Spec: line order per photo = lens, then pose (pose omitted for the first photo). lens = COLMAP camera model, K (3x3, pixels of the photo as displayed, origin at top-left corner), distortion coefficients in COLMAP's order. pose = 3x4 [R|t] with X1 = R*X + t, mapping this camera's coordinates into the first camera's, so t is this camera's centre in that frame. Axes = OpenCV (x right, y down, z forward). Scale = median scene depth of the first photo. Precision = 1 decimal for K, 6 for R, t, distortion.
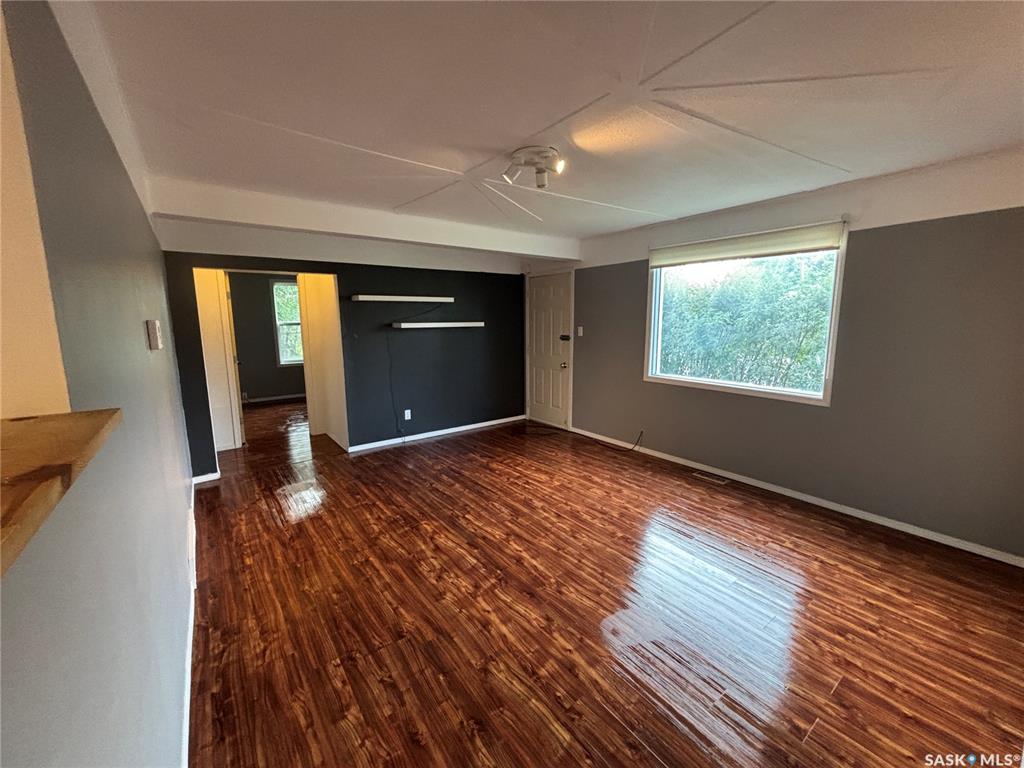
lens RADIAL K [[414.9, 0, 512.6], [0, 414.9, 384.7], [0, 0, 1]] dist [0.001601, 0.000100]
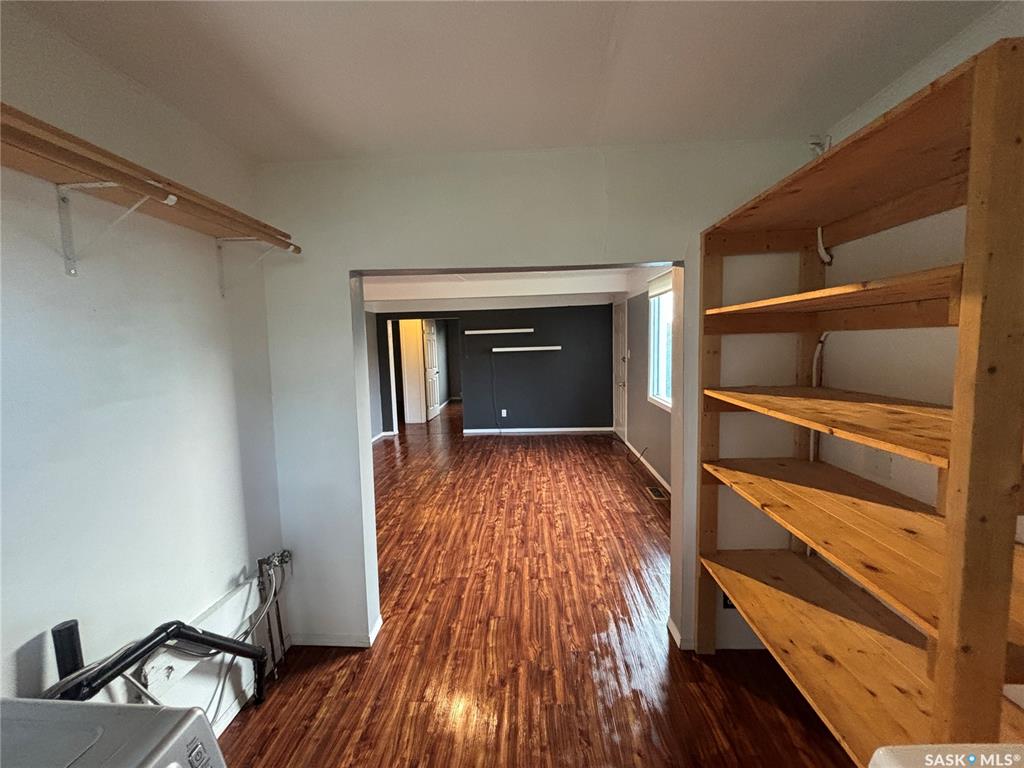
lens RADIAL K [[414.9, 0, 510.6], [0, 414.9, 384.0], [0, 0, 1]] dist [0.001601, 0.000100]
pose [[0.761676, 0.051748, -0.645889, 1.013493], [-0.077841, 0.996895, -0.011924, -0.015469], [0.643266, 0.059359, 0.763338, -0.080124]]
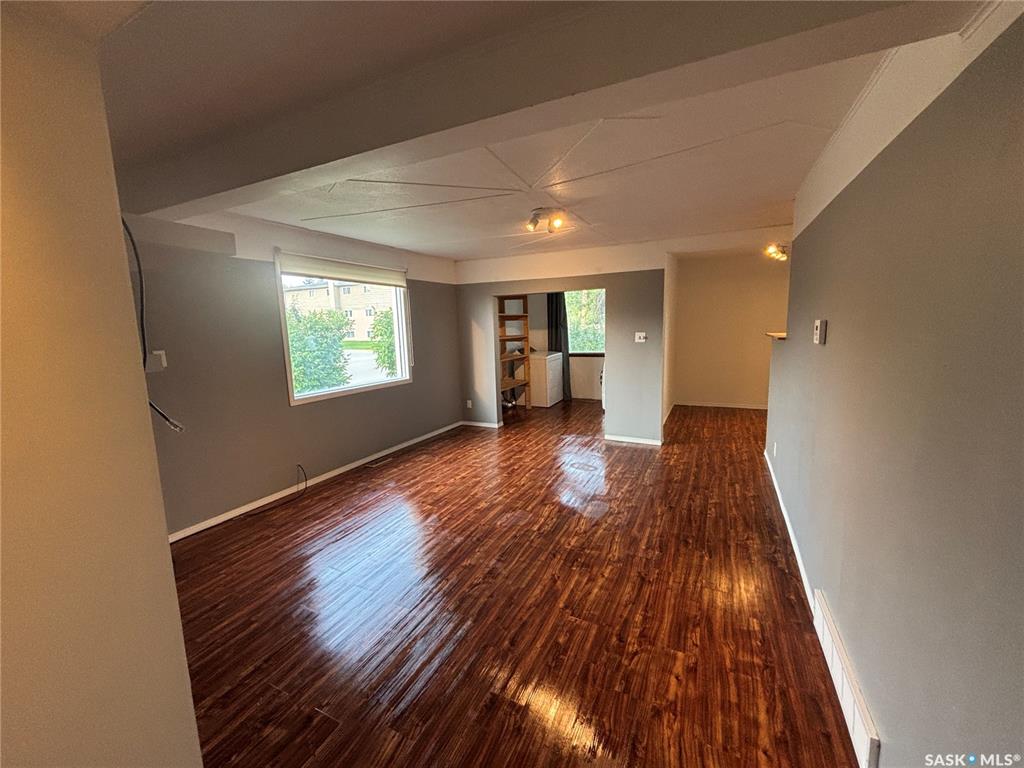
lens RADIAL K [[414.9, 0, 513.3], [0, 414.9, 380.0], [0, 0, 1]] dist [0.001601, 0.000100]
pose [[-0.449165, -0.106389, 0.887092, -0.862520], [0.169068, 0.964825, 0.201316, -0.212262], [-0.877307, 0.240403, -0.415379, 1.291136]]
